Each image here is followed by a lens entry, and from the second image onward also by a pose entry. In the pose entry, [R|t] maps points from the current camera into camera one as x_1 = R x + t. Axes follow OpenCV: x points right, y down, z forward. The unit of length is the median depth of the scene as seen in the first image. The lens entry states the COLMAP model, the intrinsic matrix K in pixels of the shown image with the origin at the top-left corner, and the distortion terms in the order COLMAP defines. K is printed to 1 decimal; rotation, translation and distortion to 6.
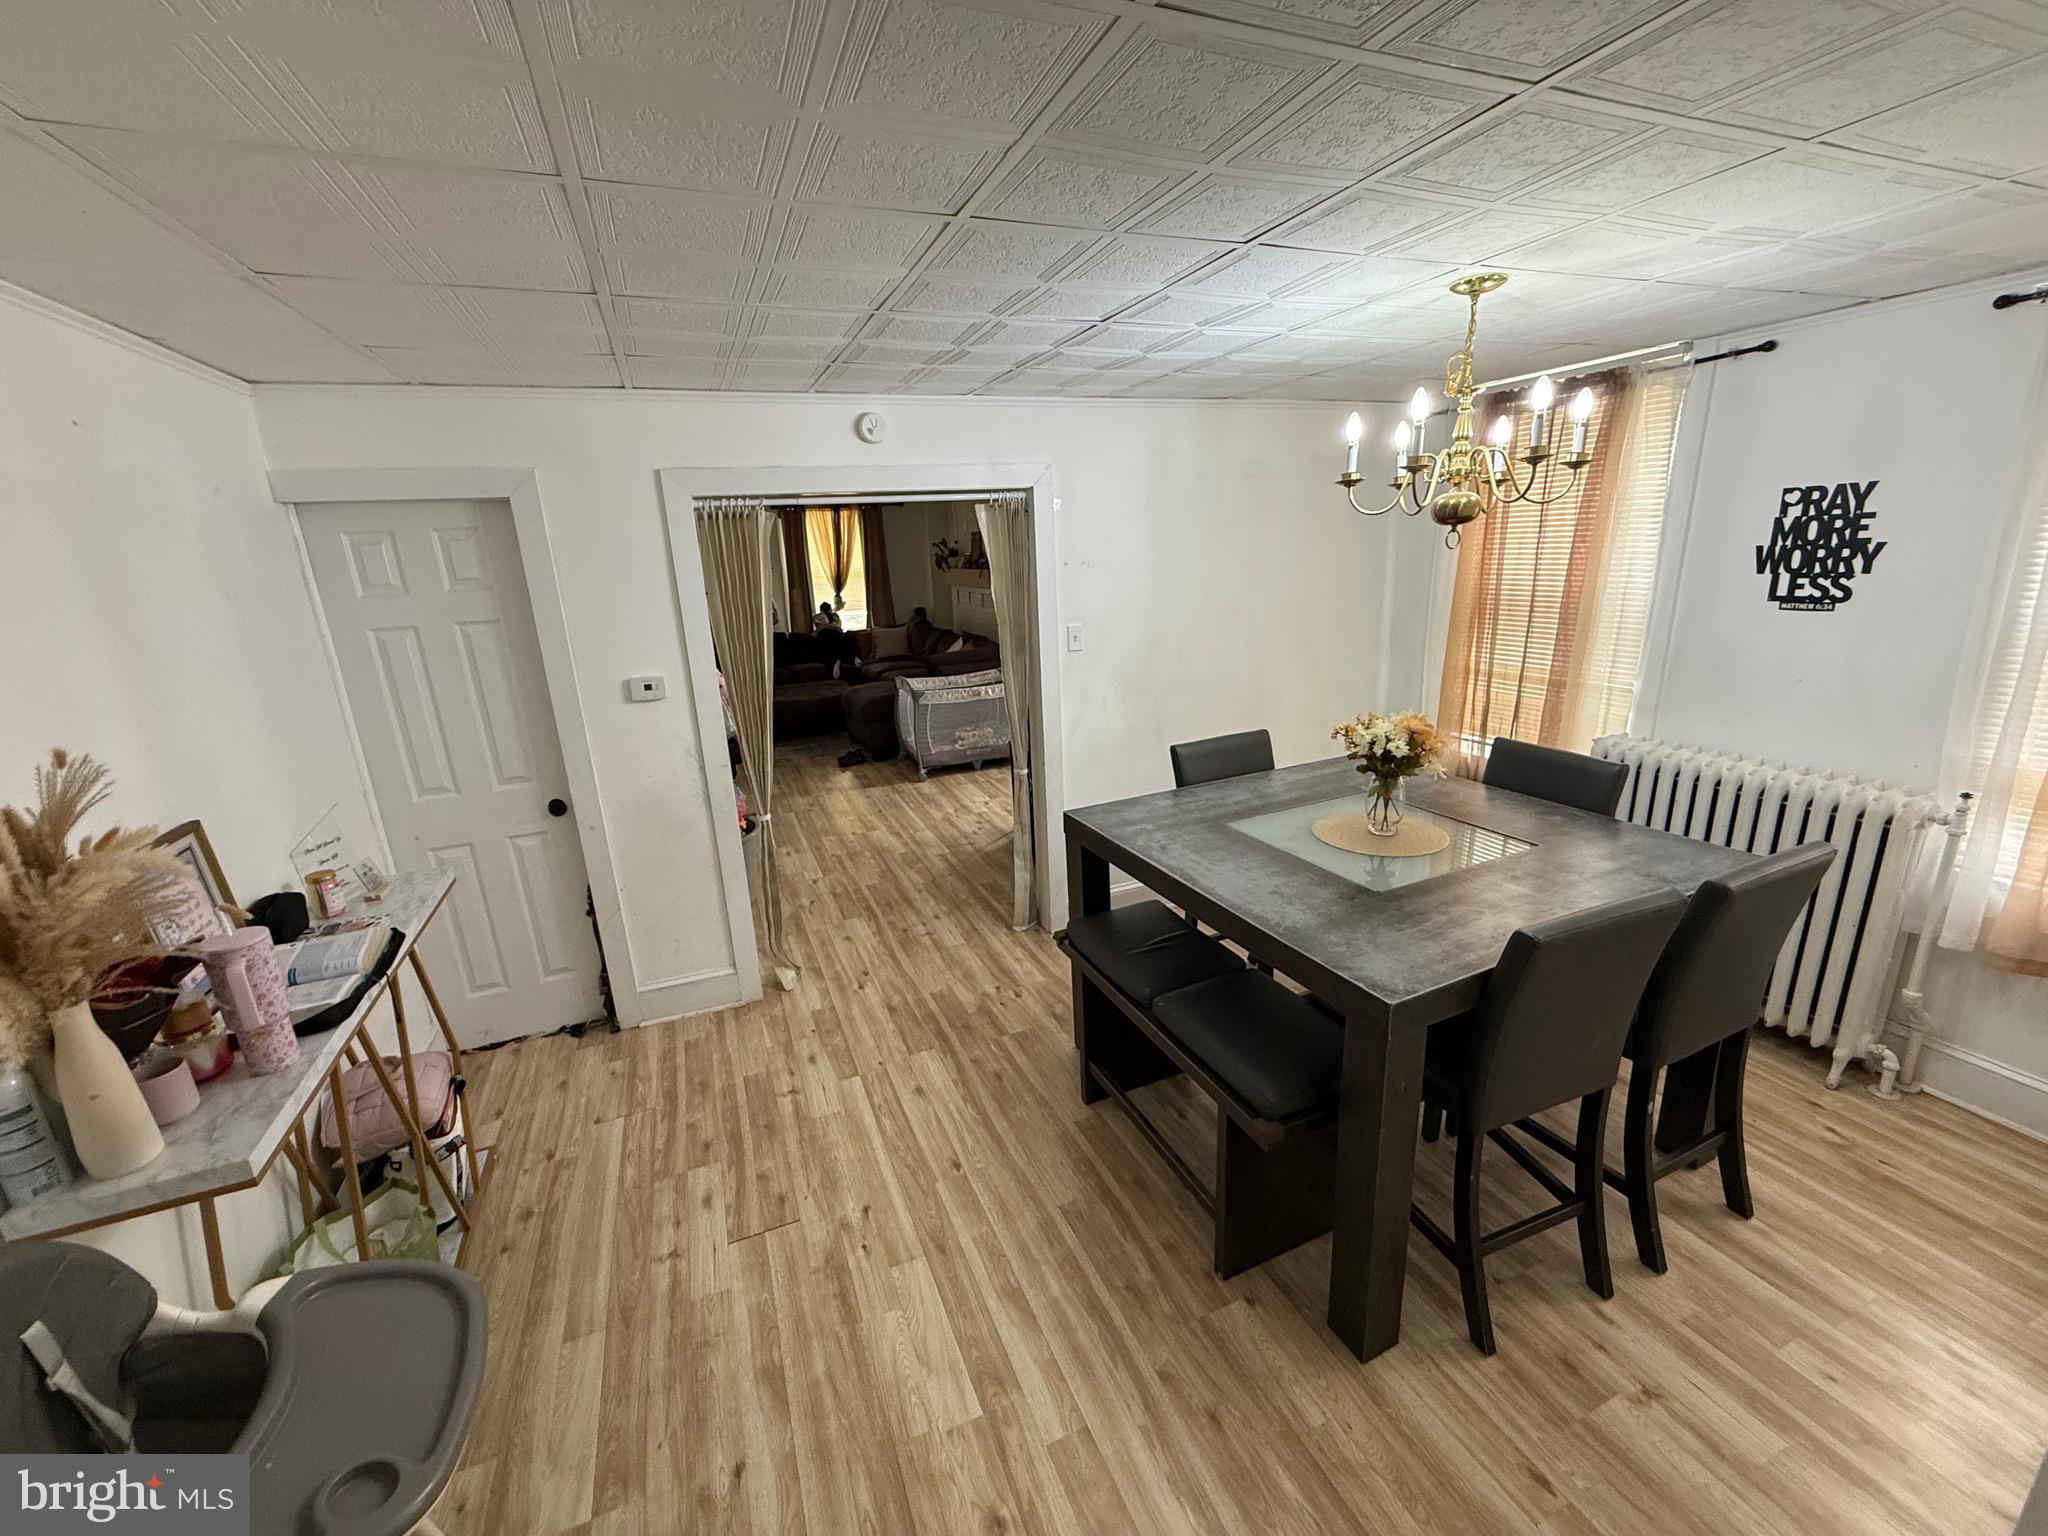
lens RADIAL K [[817.7, 0, 1020.4], [0, 817.7, 765.8], [0, 0, 1]] dist [-0.001433, 0.000392]
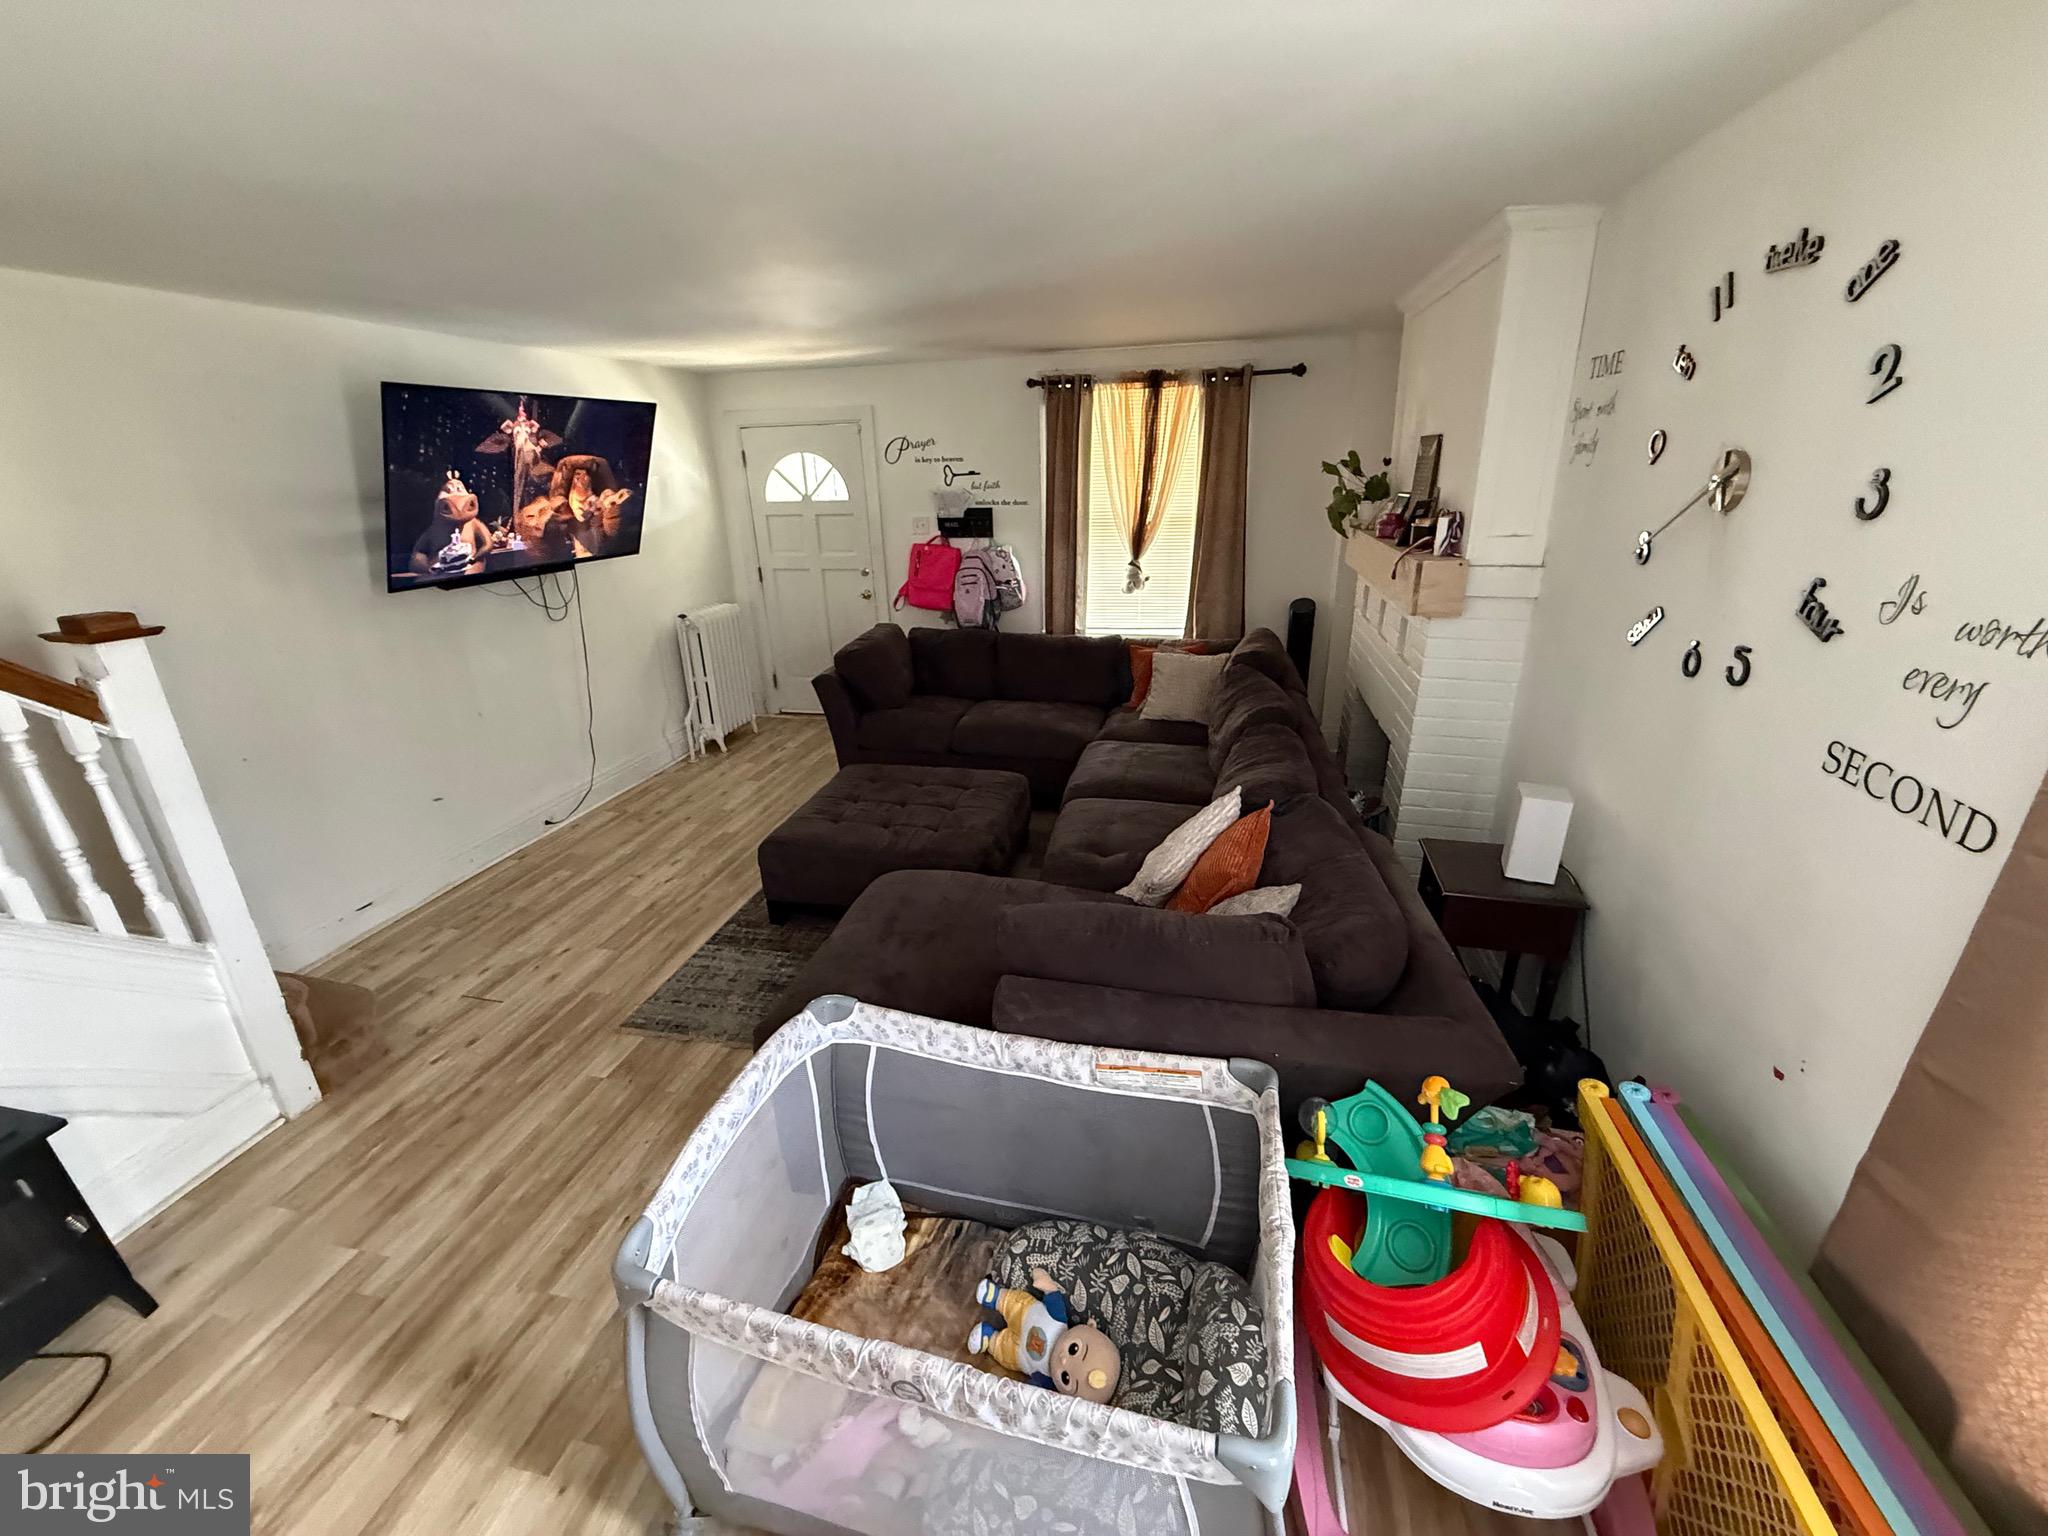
lens RADIAL K [[816.8, 0, 1019.4], [0, 816.8, 765.7], [0, 0, 1]] dist [-0.002067, 0.000328]
pose [[0.814156, 0.229253, -0.533472, 0.078031], [-0.168725, 0.972520, 0.160429, -0.649466], [0.555591, -0.040605, 0.830463, 2.253429]]
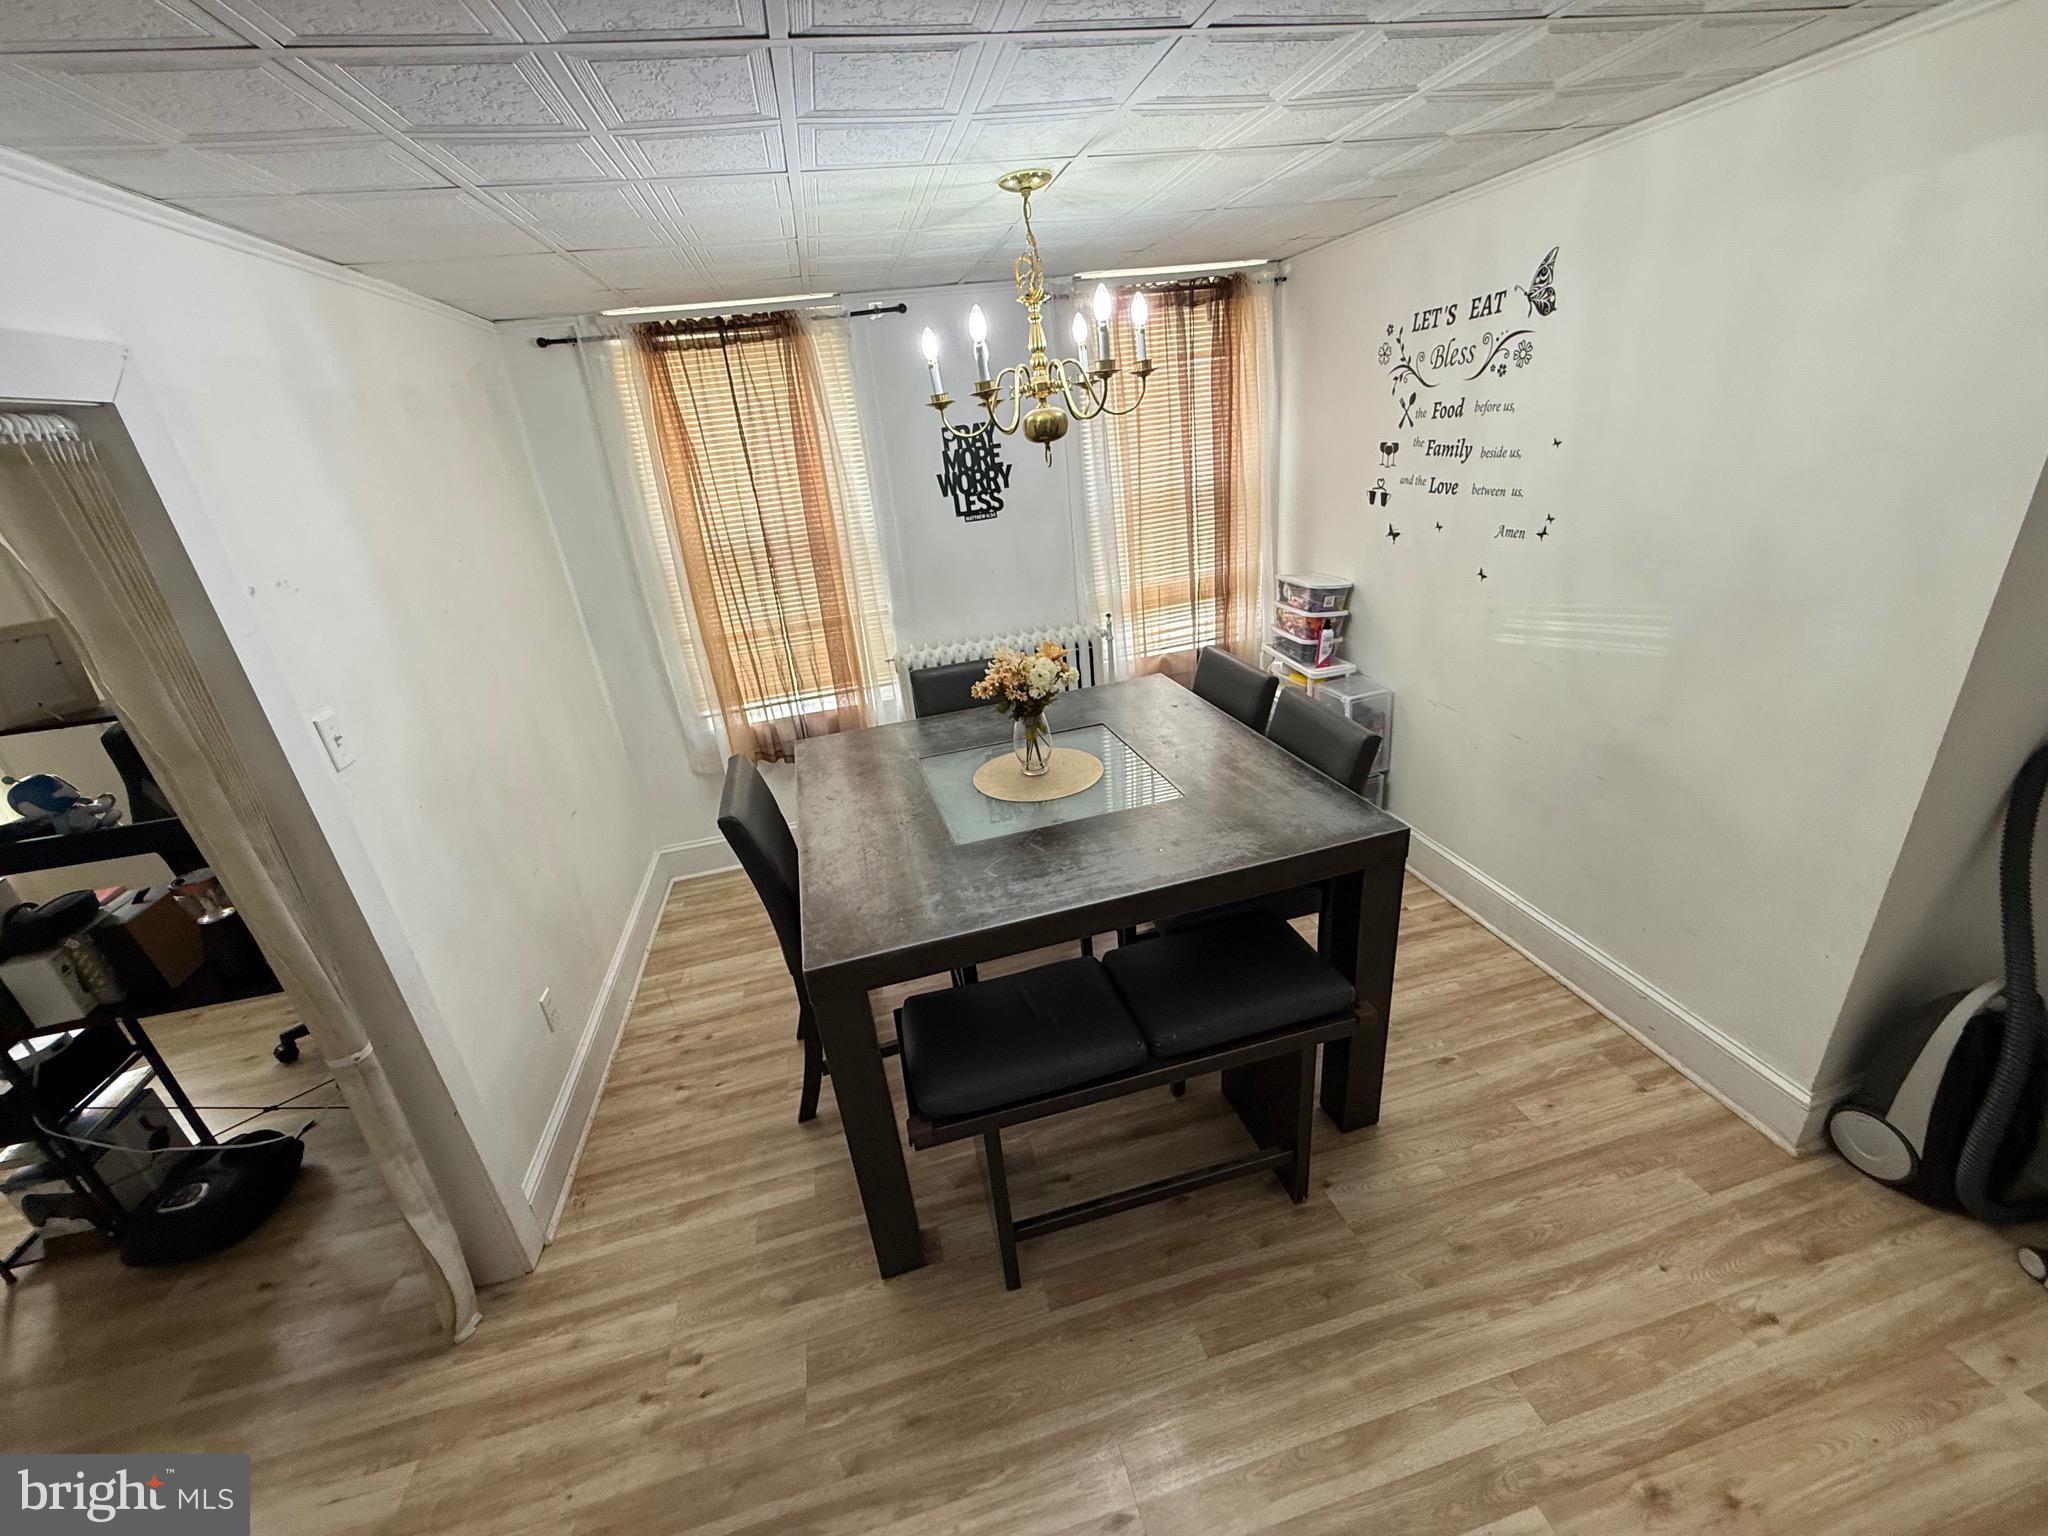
lens RADIAL K [[811.6, 0, 1031.9], [0, 811.6, 762.3], [0, 0, 1]] dist [-0.000433, -0.000045]
pose [[0.167623, -0.355878, 0.919376, -0.433386], [0.348465, 0.893759, 0.282429, -0.199638], [-0.922212, 0.273029, 0.273826, 0.732583]]
